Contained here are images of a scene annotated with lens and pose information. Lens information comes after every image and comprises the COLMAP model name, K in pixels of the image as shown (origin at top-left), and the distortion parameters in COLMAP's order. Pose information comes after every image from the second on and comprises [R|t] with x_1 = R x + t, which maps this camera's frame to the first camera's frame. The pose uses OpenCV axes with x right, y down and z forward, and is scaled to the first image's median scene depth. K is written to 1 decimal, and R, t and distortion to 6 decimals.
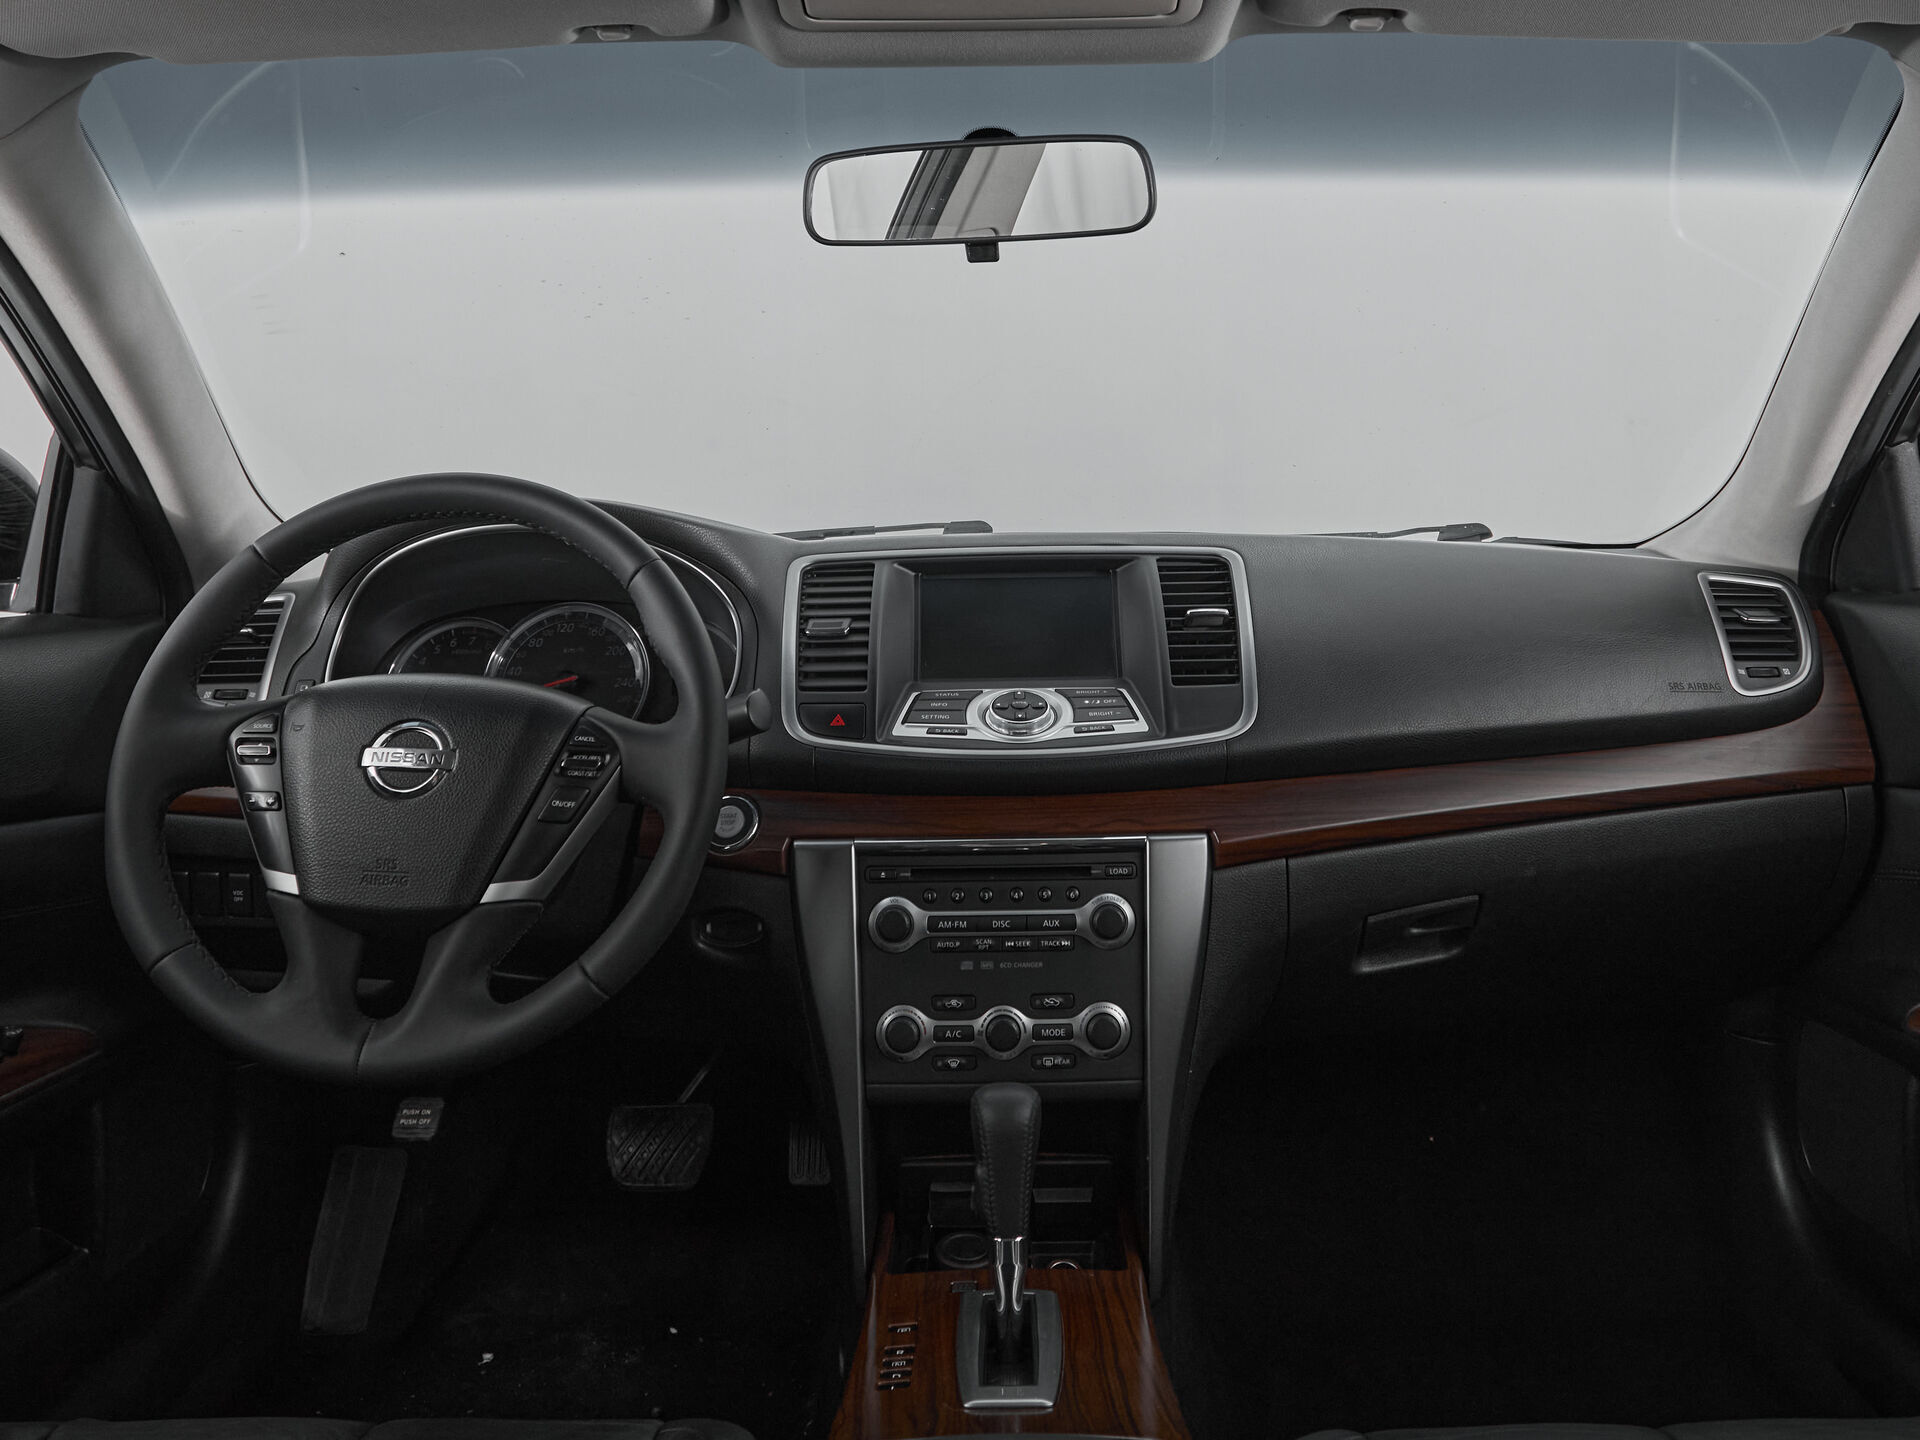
lens RADIAL K [[1367.9, 0, 948.7], [0, 1367.9, 466.4], [0, 0, 1]] dist [-0.004303, 0.000268]
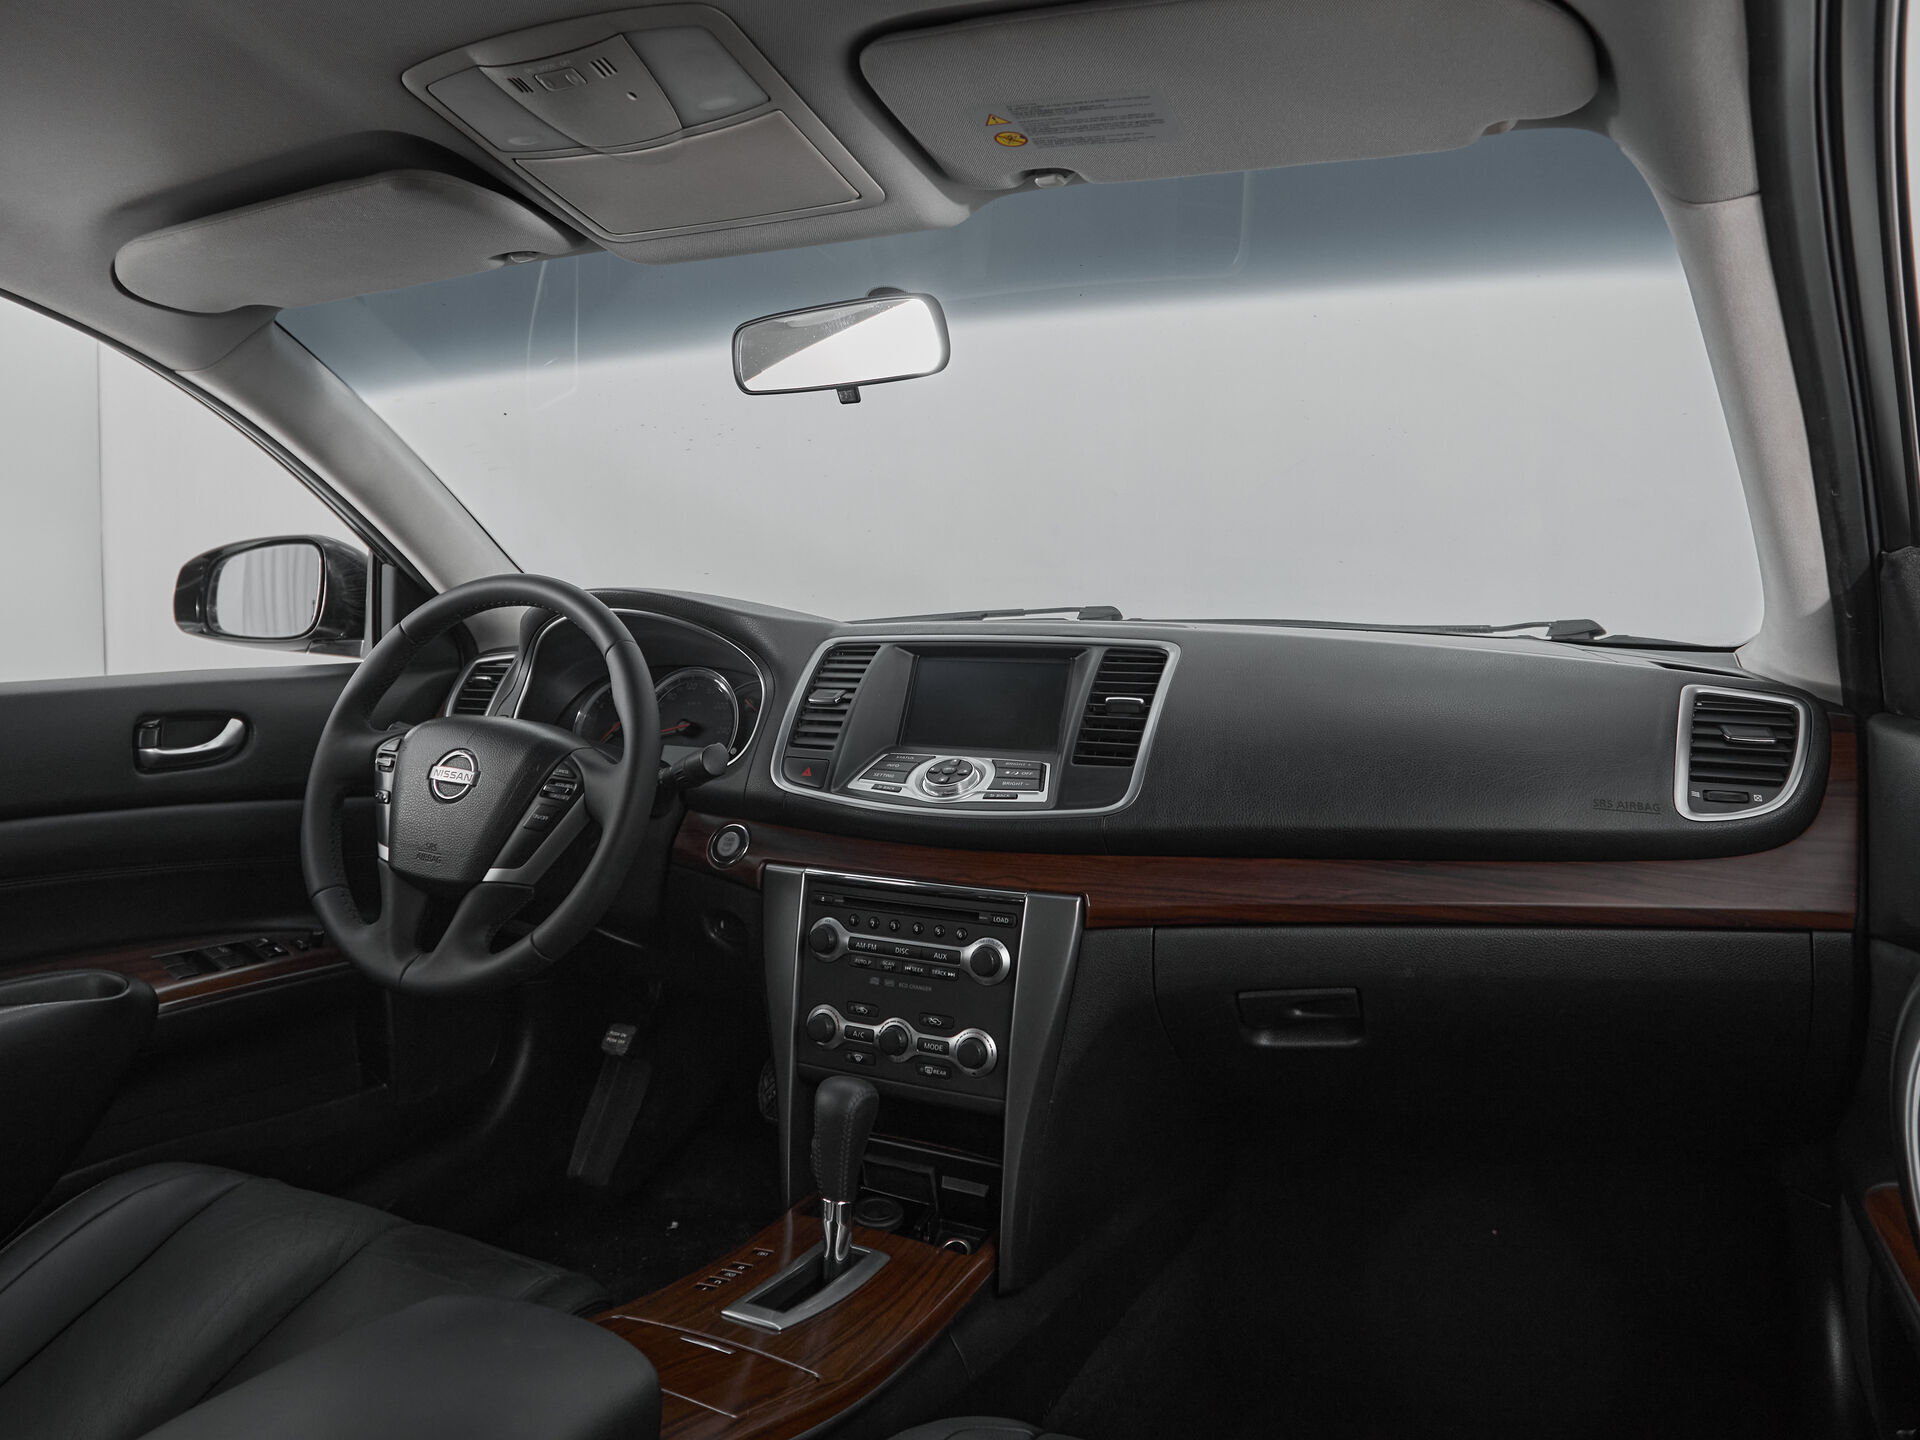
lens RADIAL K [[1199.4, 0, 898.2], [0, 1199.4, 569.8], [0, 0, 1]] dist [-0.002304, -0.000960]
pose [[0.911326, 0.006522, -0.411633, 0.450218], [0.004354, 0.999666, 0.025480, -0.026503], [0.411661, -0.025013, 0.910994, 0.043538]]
